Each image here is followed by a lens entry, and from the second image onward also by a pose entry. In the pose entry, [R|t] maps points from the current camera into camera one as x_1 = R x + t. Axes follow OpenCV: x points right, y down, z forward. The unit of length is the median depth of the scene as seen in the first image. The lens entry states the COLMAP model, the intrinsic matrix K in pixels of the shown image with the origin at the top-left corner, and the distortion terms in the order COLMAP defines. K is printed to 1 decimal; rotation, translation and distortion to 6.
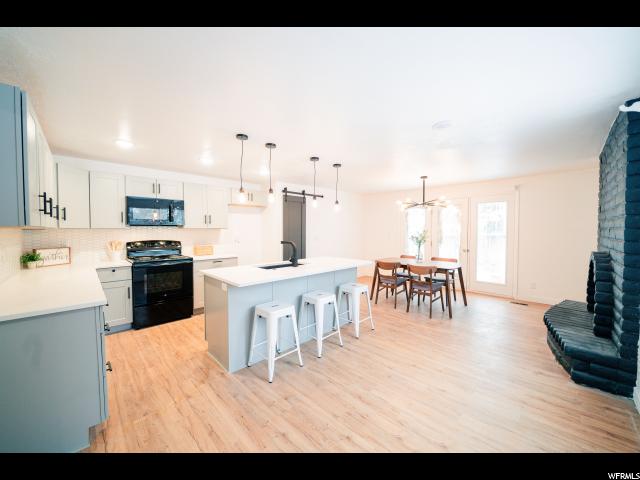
lens RADIAL K [[250.1, 0, 306.5], [0, 250.1, 238.8], [0, 0, 1]] dist [-0.001579, -0.000172]
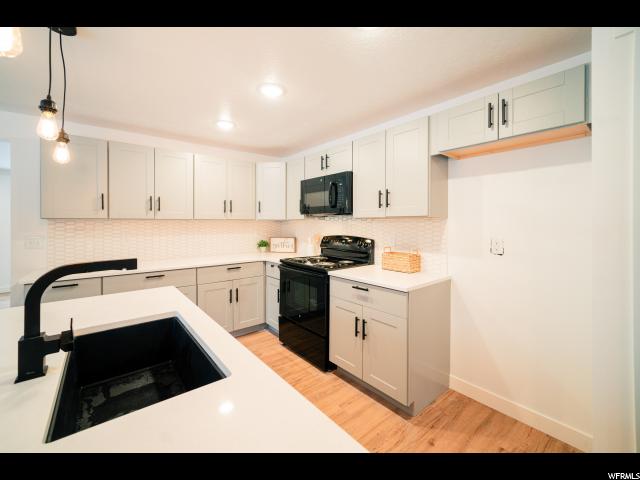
lens RADIAL K [[267.2, 0, 319.0], [0, 267.2, 226.3], [0, 0, 1]] dist [-0.000868, -0.000063]
pose [[-0.066388, 0.011358, -0.997729, 0.165499], [-0.037471, 0.999201, 0.013868, -0.031822], [0.997090, 0.038307, -0.065909, 1.101221]]
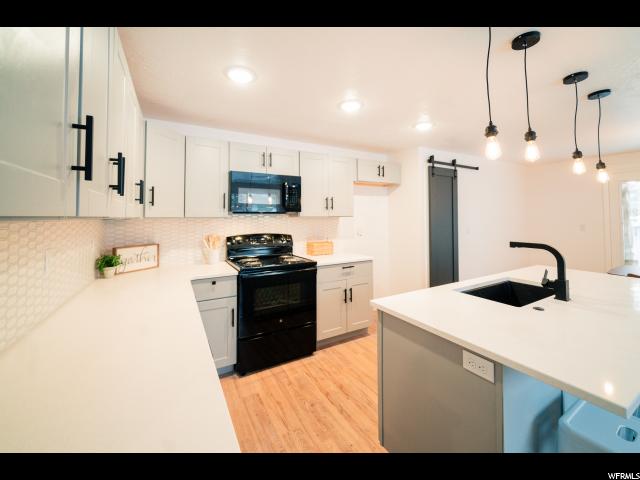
lens RADIAL K [[266.3, 0, 319.1], [0, 266.3, 211.4], [0, 0, 1]] dist [-0.000121, -0.000031]
pose [[0.974062, -0.008247, -0.226133, -0.310587], [-0.004554, 0.998419, -0.056030, -0.017679], [0.226237, 0.055607, 0.972484, 0.339426]]
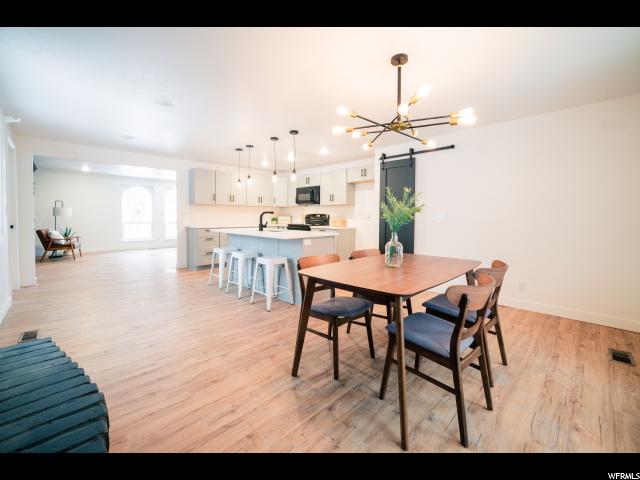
lens RADIAL K [[265.6, 0, 313.4], [0, 265.6, 222.1], [0, 0, 1]] dist [-0.000907, -0.000144]
pose [[0.009866, 0.029094, -0.999528, 1.144536], [-0.043838, 0.998628, 0.028635, 0.012704], [0.998990, 0.043535, 0.011127, 1.086534]]
